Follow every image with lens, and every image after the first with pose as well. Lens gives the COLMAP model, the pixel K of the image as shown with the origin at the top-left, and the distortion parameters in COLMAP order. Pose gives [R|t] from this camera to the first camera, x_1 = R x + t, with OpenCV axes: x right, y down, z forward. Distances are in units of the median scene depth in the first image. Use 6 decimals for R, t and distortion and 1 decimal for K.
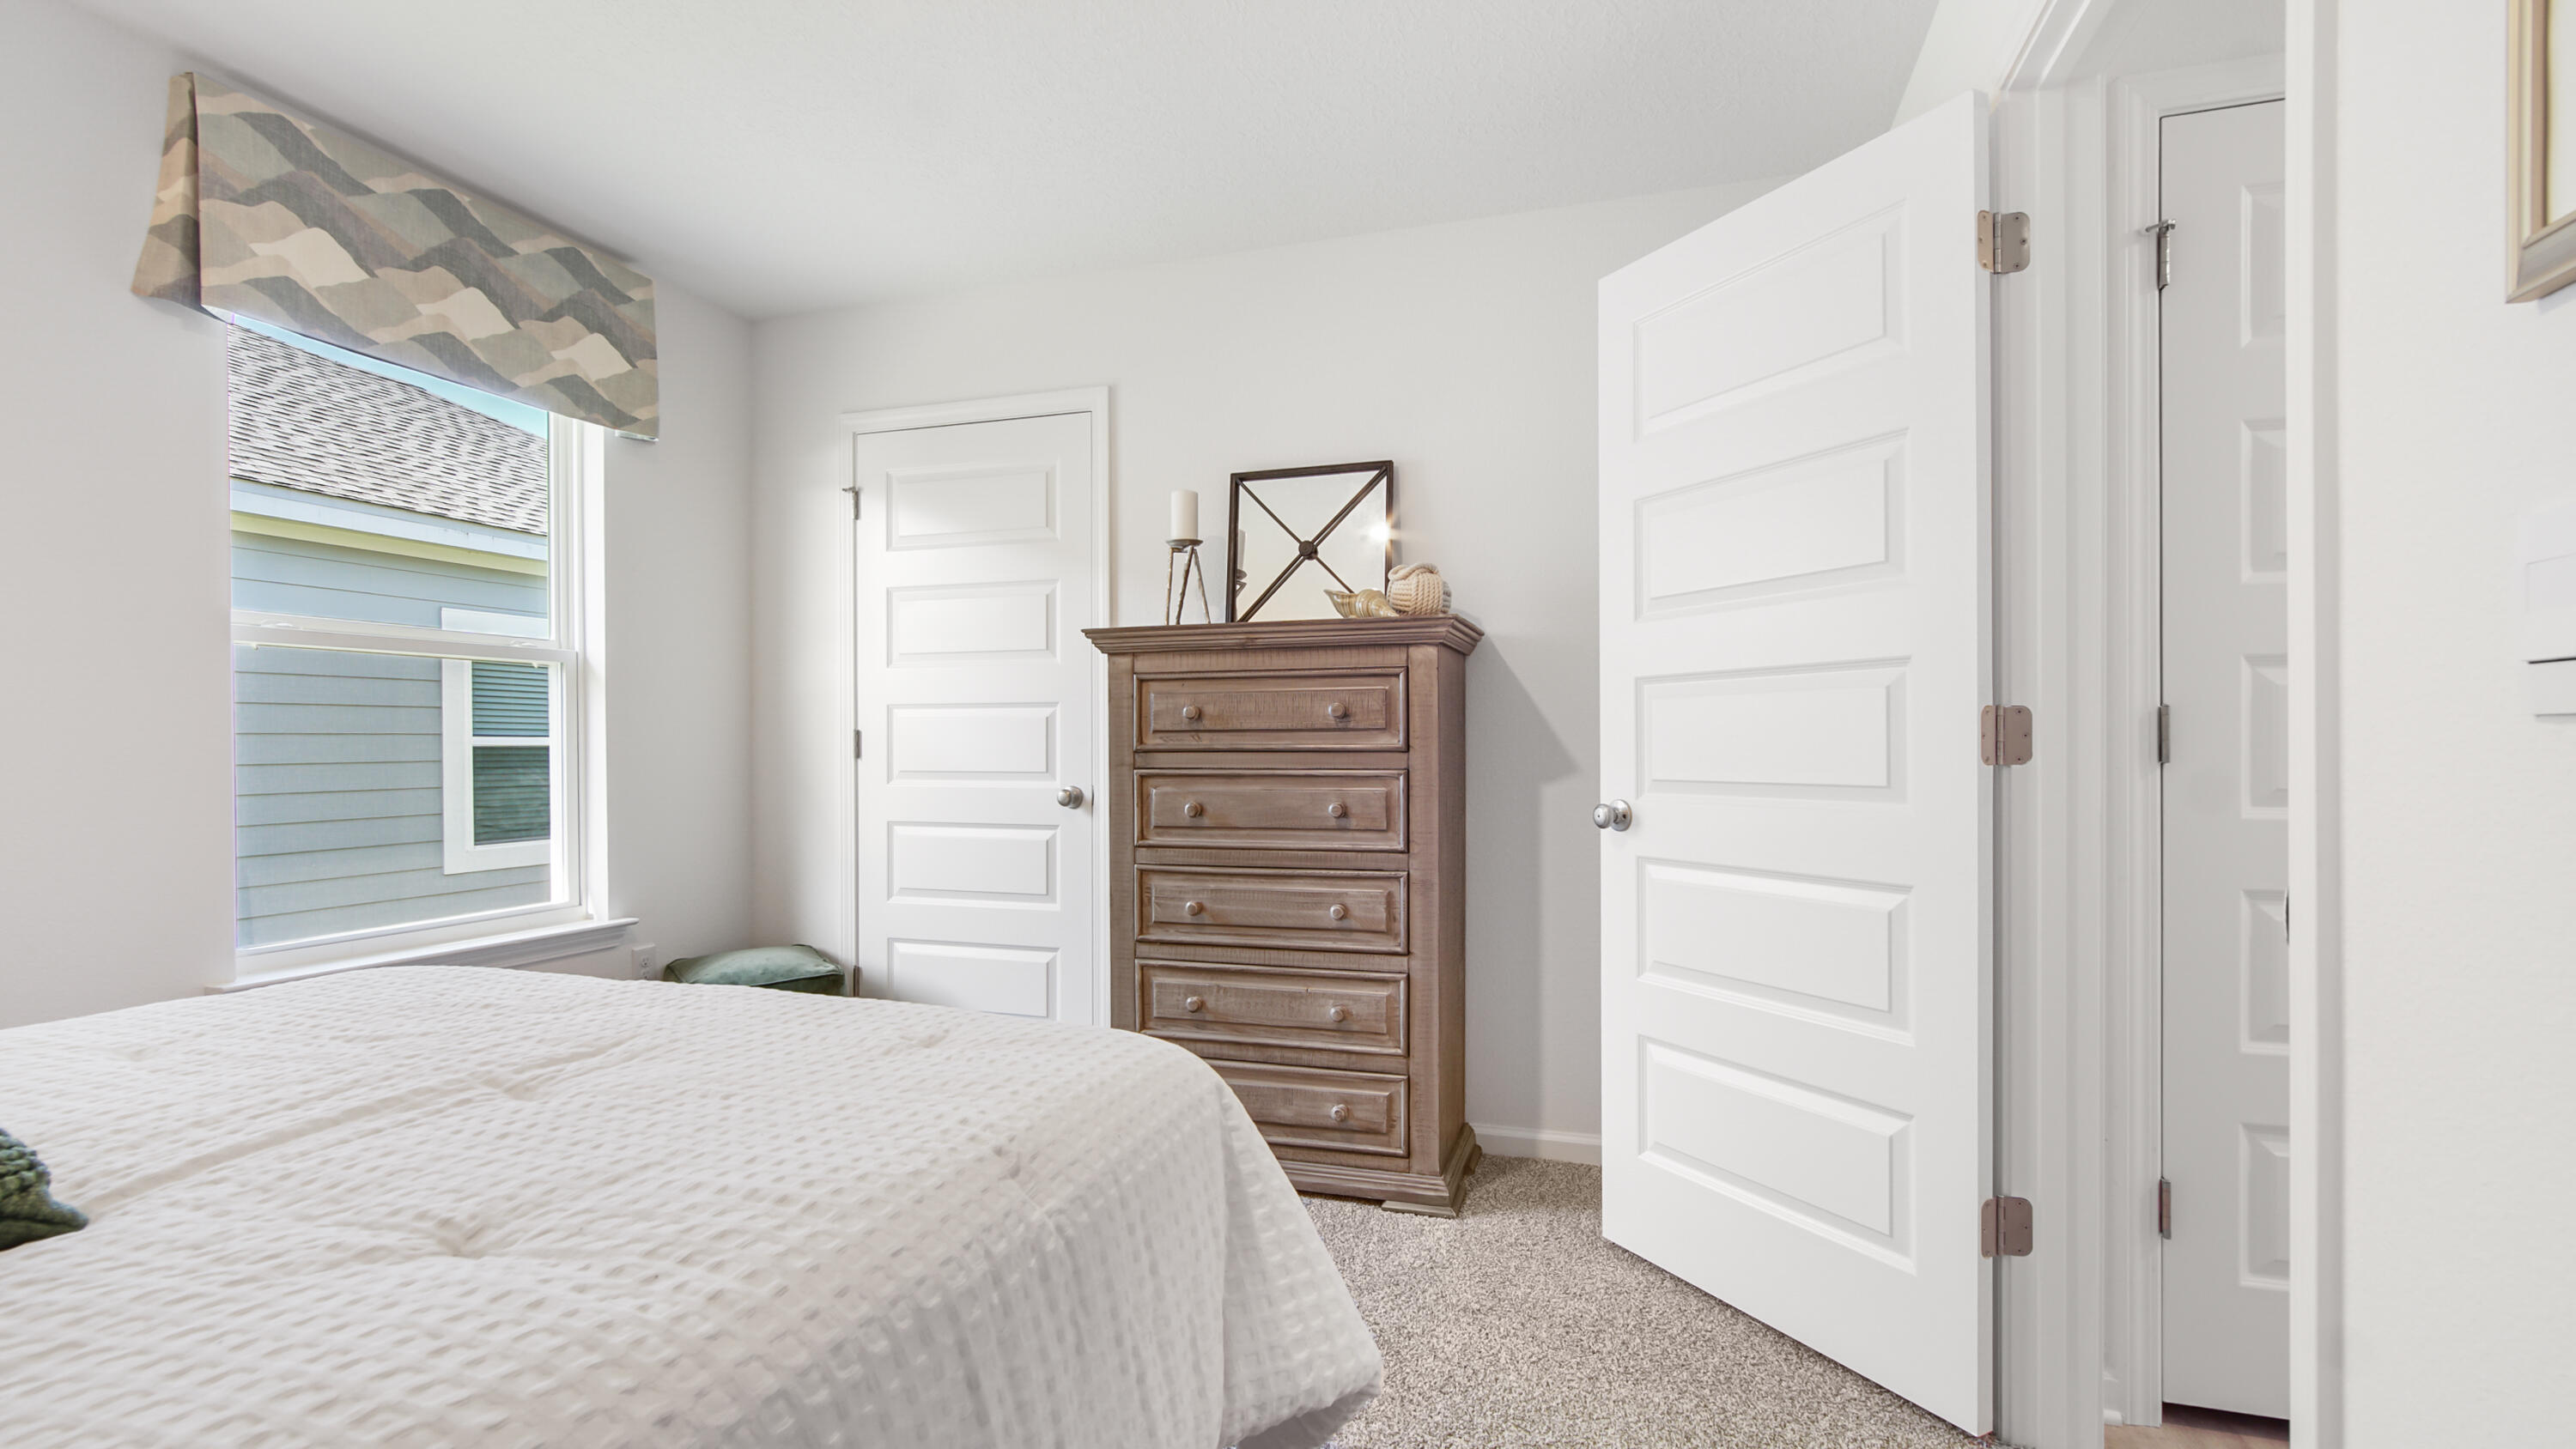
lens RADIAL K [[1140.1, 0, 1282.1], [0, 1140.1, 745.2], [0, 0, 1]] dist [-0.017433, 0.006842]
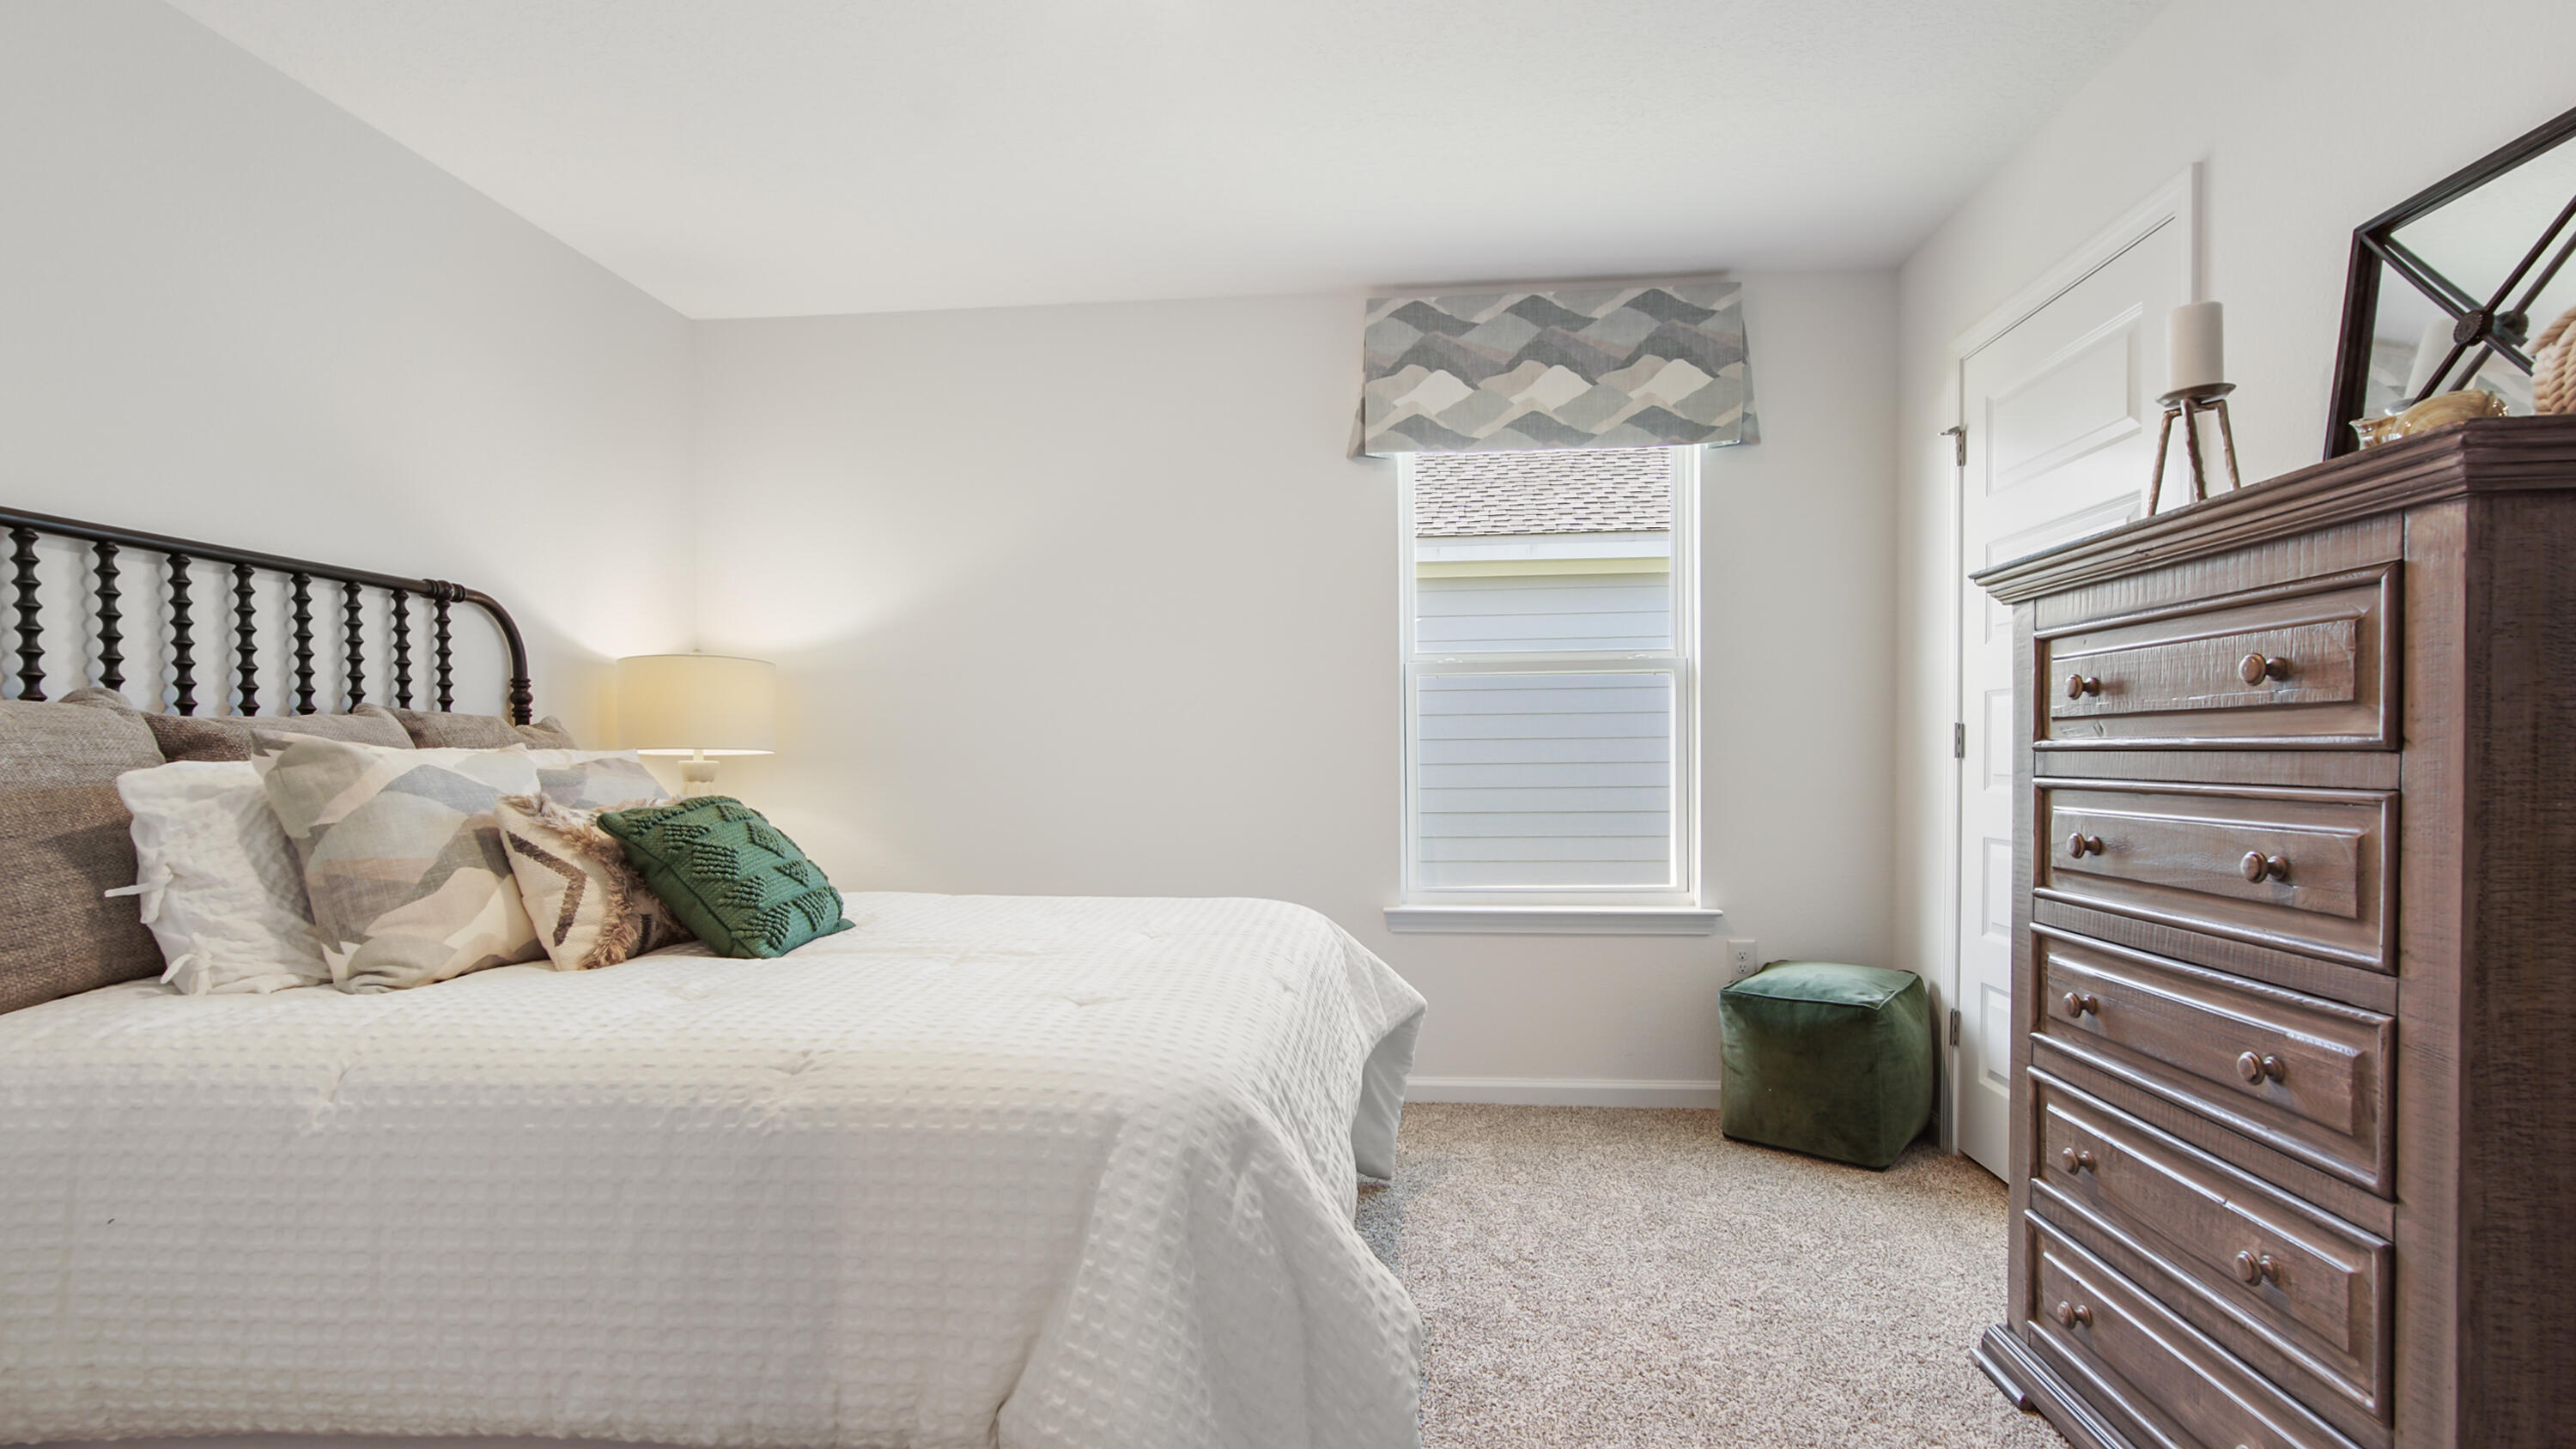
lens RADIAL K [[1140.1, 0, 1278.5], [0, 1140.1, 768.6], [0, 0, 1]] dist [-0.017433, 0.006842]
pose [[0.231163, 0.013947, -0.972815, 0.405096], [0.009881, 0.999812, 0.016682, 0.000933], [0.972865, -0.013469, 0.230982, 0.434565]]
